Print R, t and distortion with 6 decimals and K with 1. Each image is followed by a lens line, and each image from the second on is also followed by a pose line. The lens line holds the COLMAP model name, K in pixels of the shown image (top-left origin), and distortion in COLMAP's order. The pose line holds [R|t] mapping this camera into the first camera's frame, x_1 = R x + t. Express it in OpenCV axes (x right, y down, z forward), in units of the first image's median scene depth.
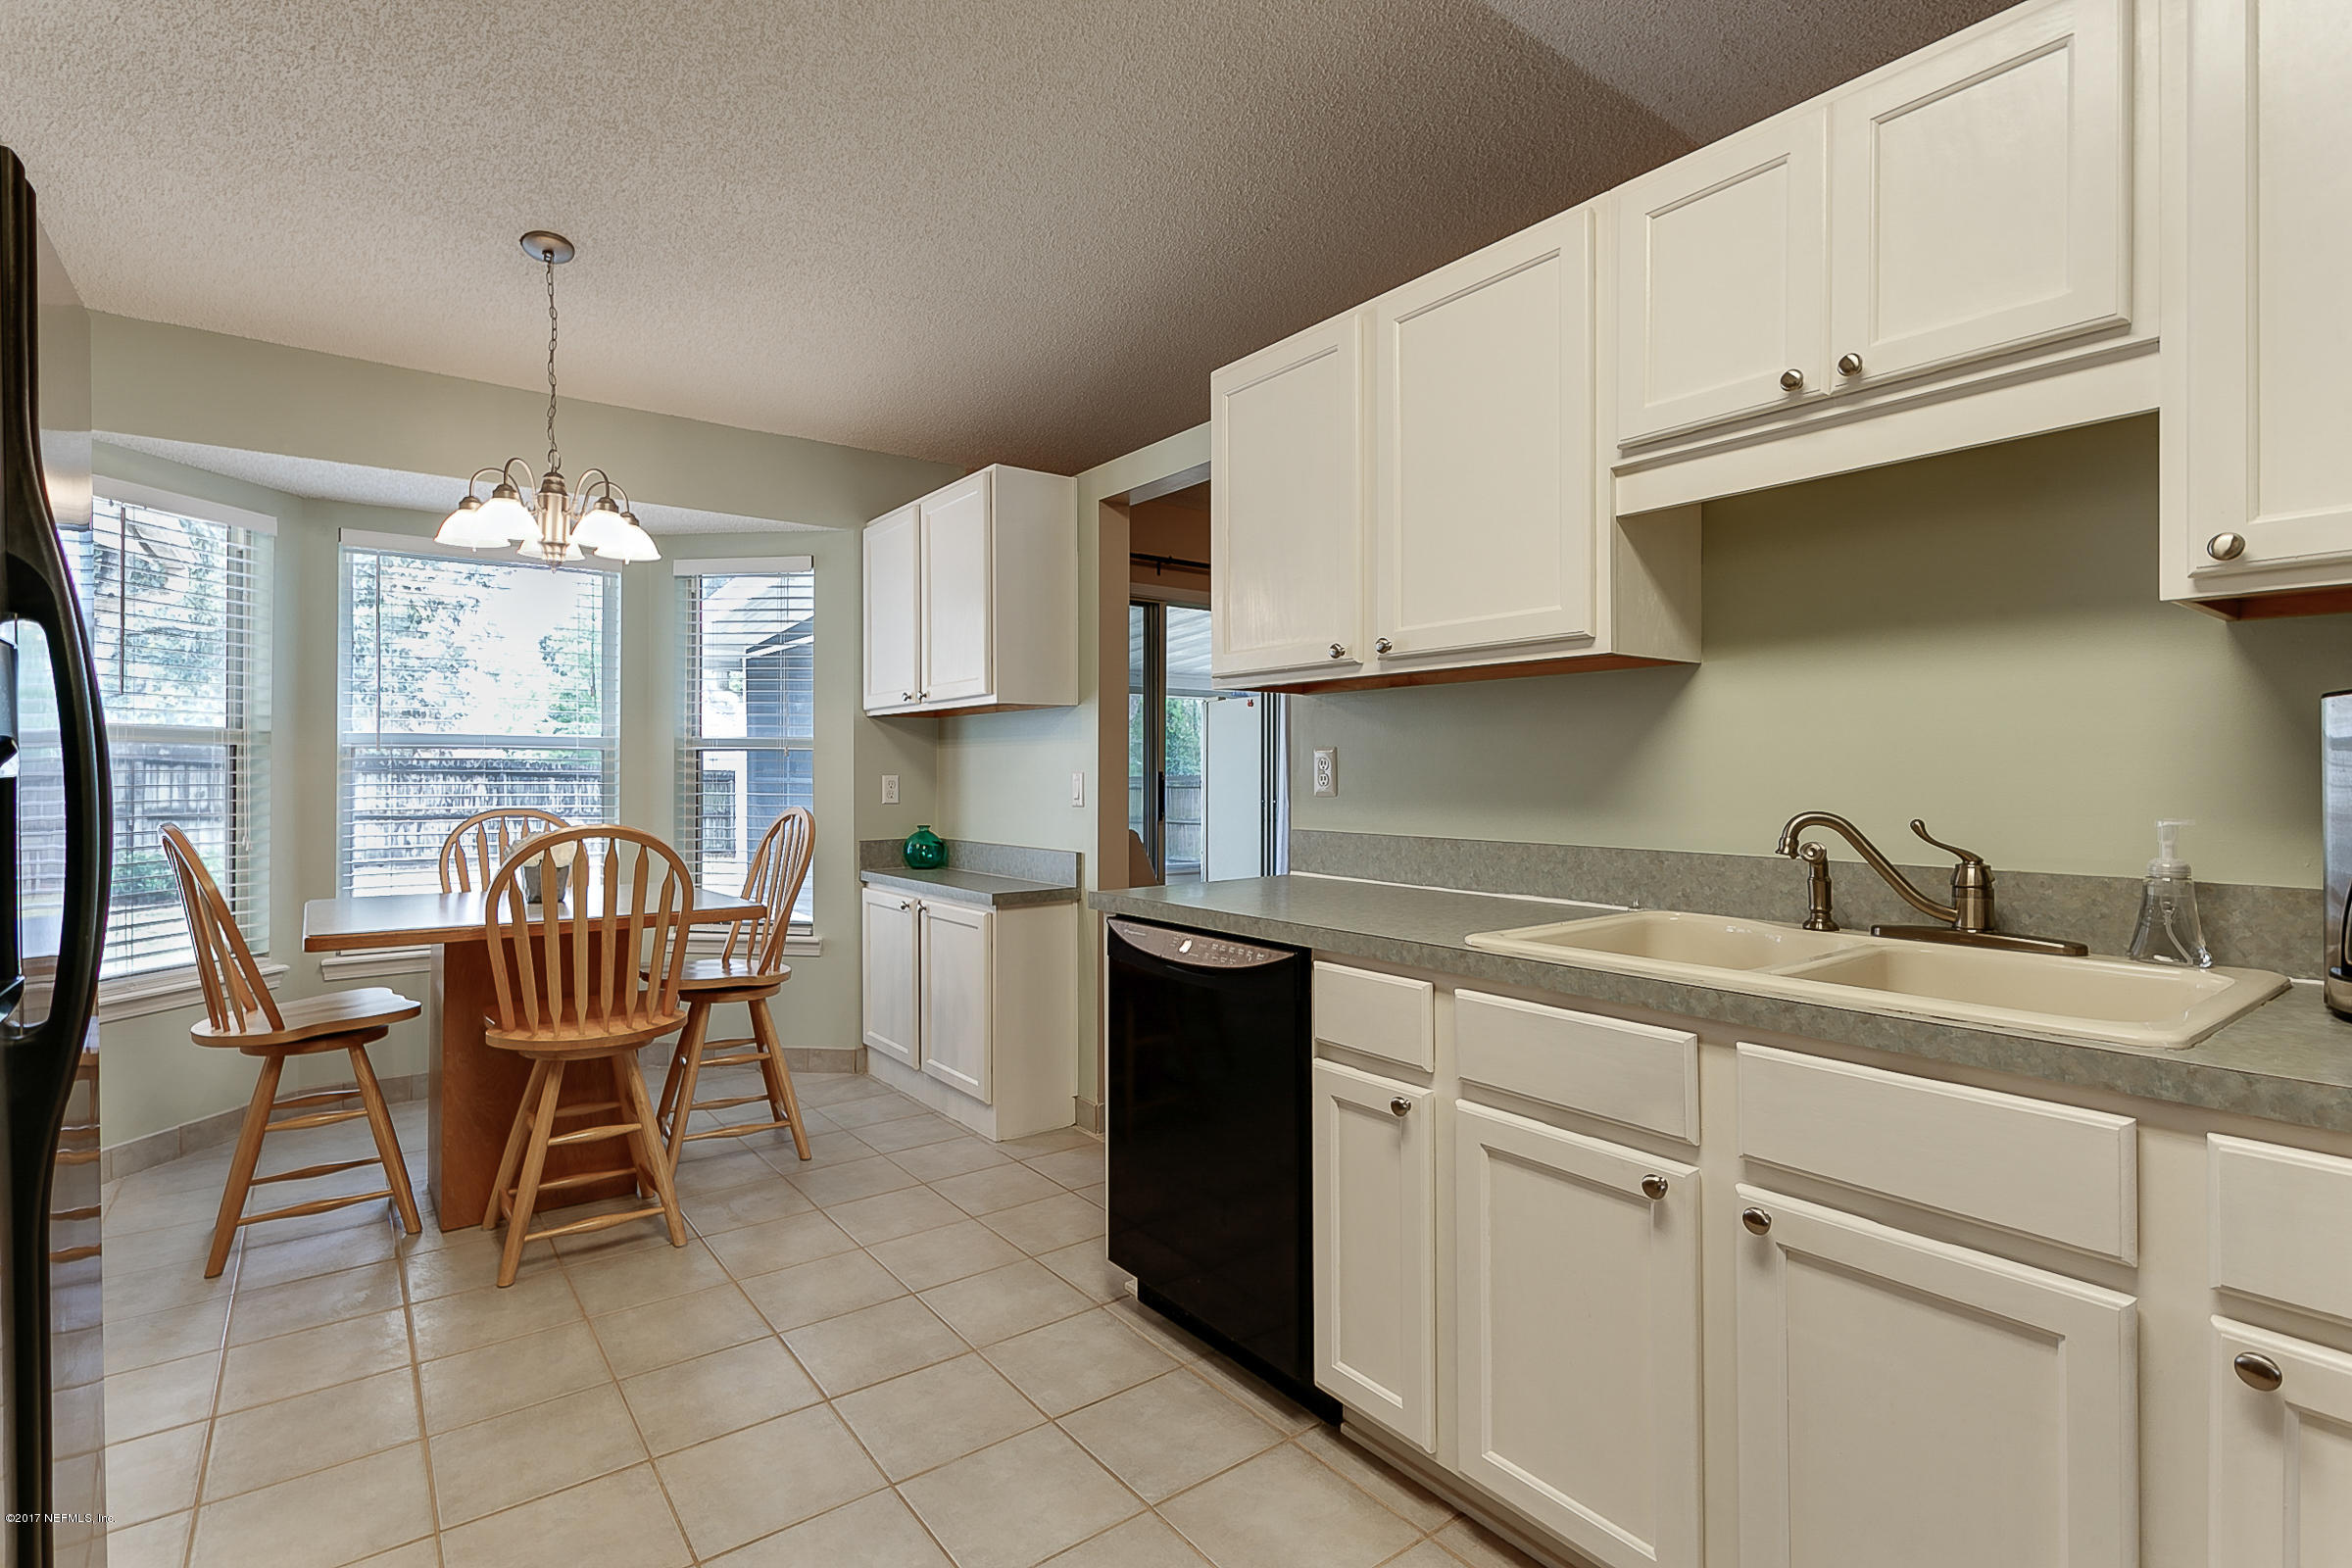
lens RADIAL K [[1055.7, 0, 1093.2], [0, 1055.7, 777.4], [0, 0, 1]] dist [-0.001981, -0.000297]
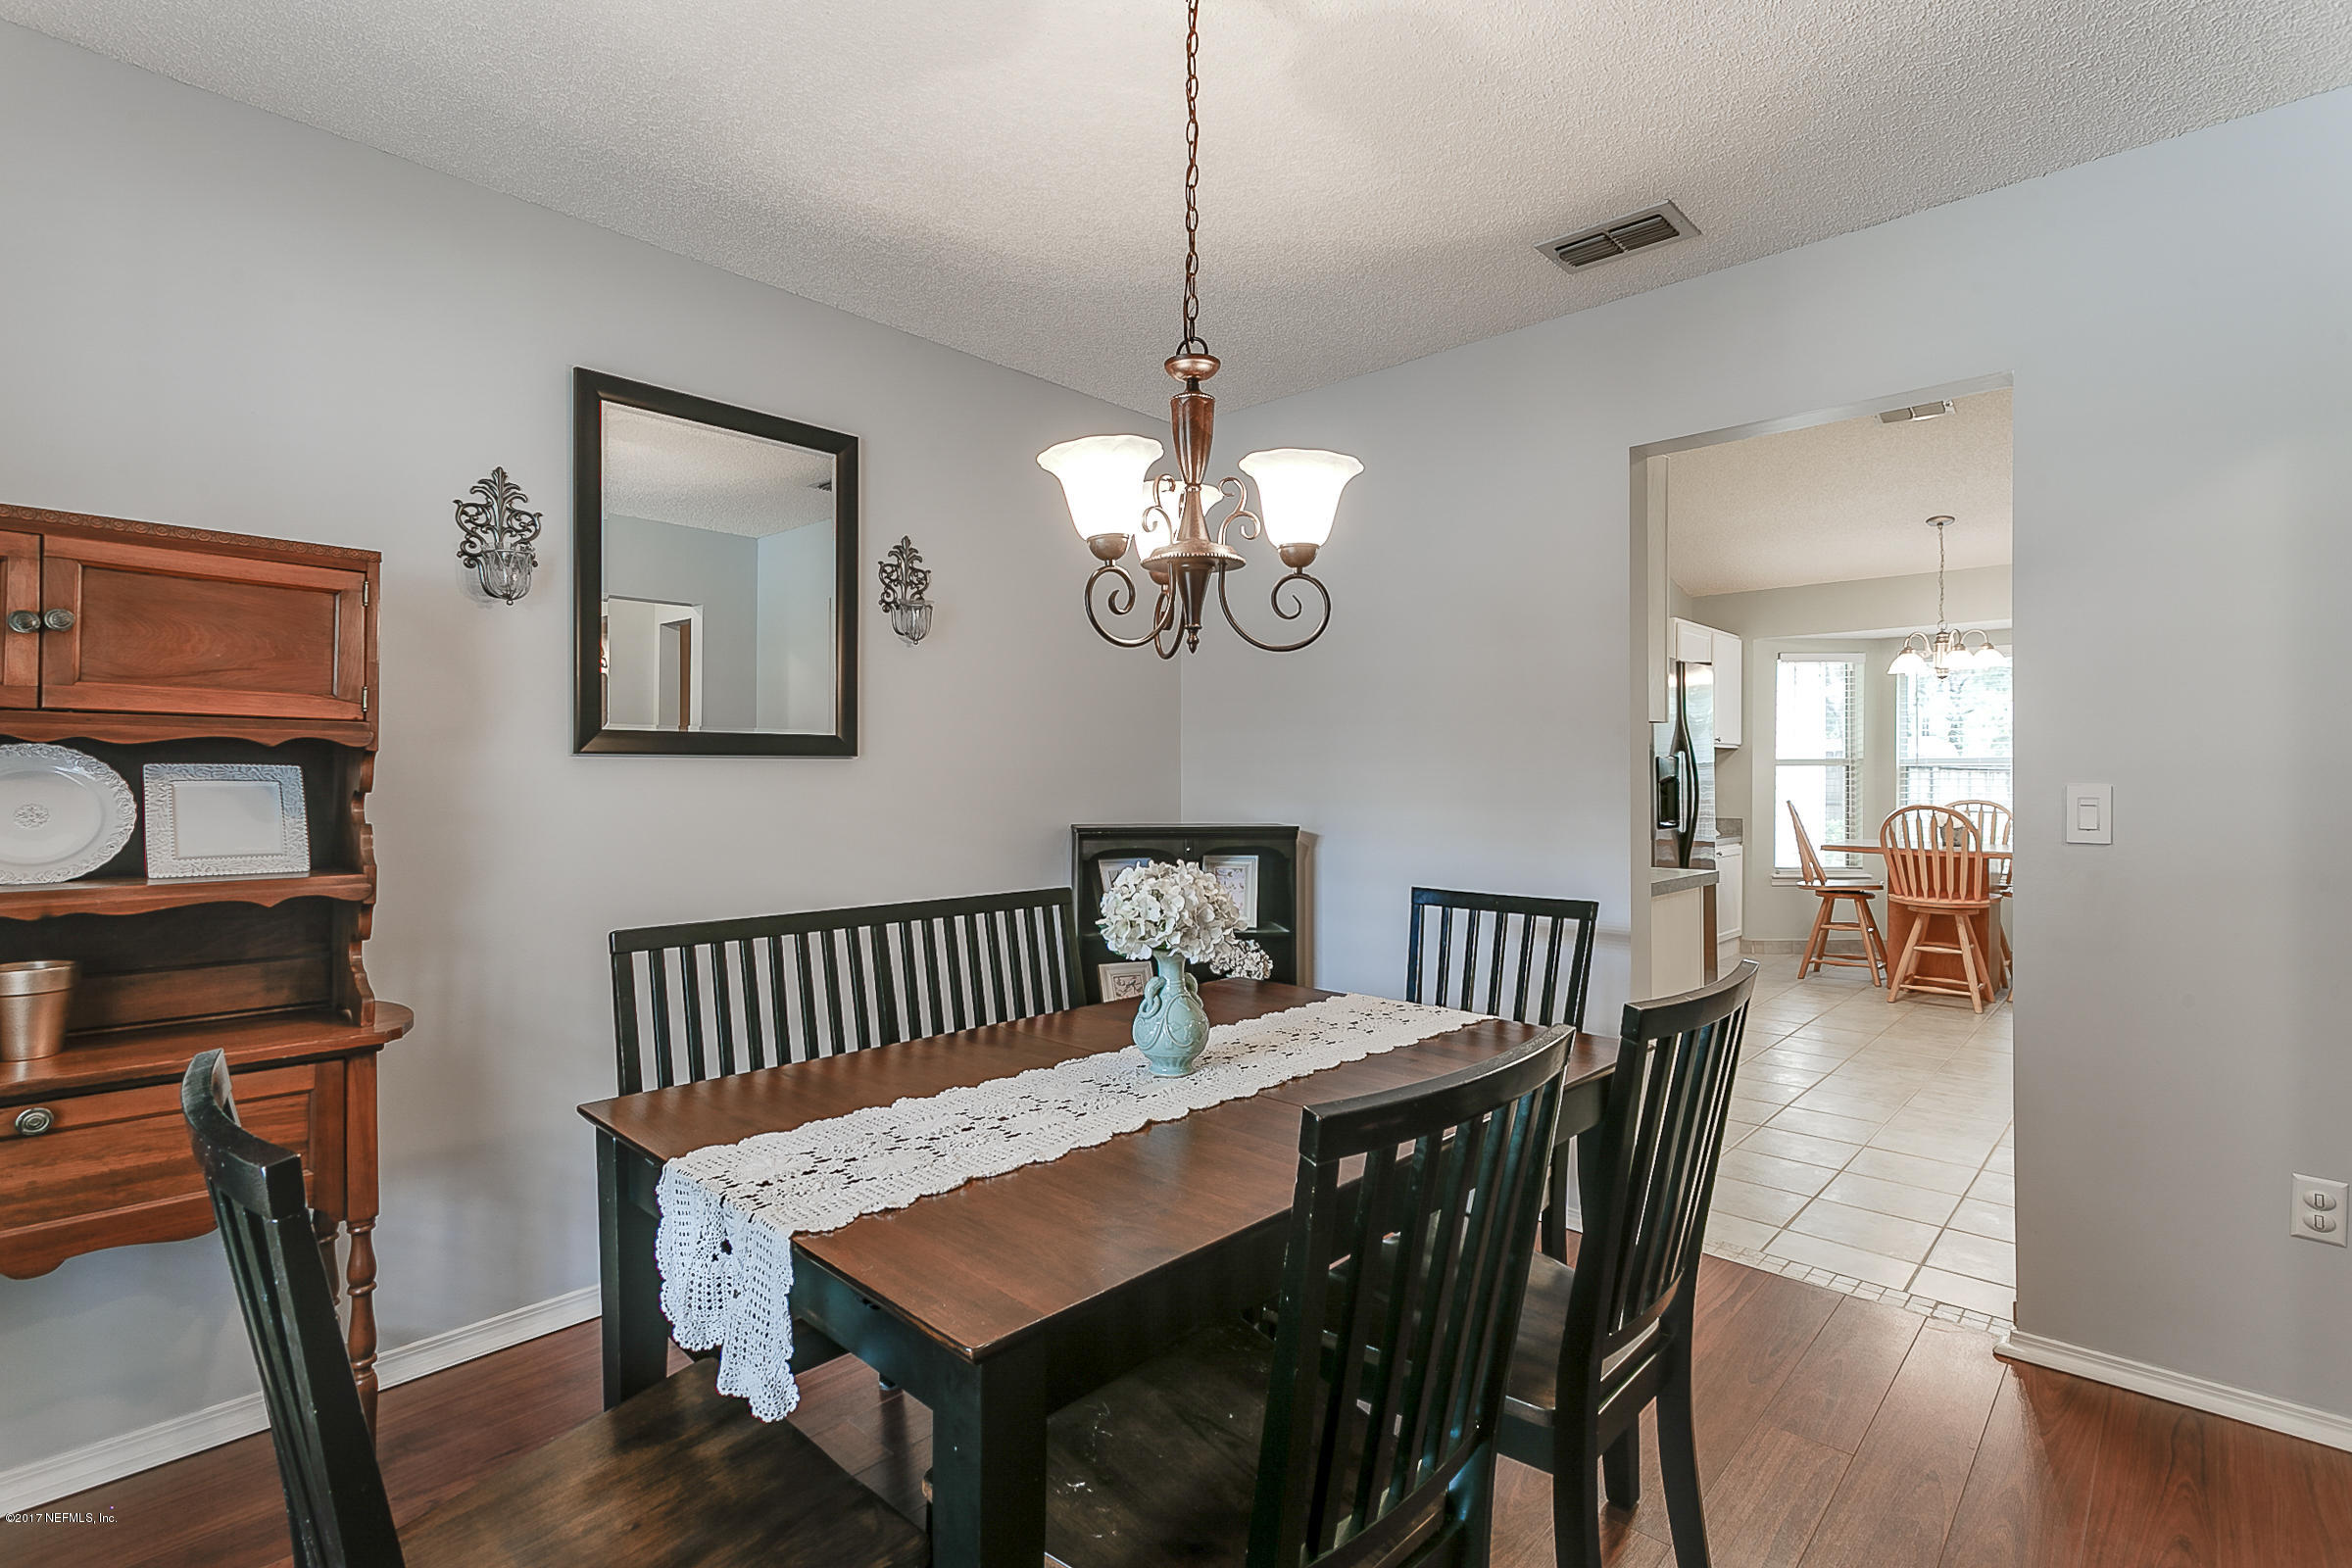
lens RADIAL K [[1118.4, 0, 1170.9], [0, 1118.4, 774.0], [0, 0, 1]] dist [-0.005297, -0.000361]
pose [[0.172997, -0.004889, -0.984910, 1.473728], [0.001169, 0.999988, -0.004758, -0.007331], [0.984922, -0.000328, 0.173001, -0.914756]]
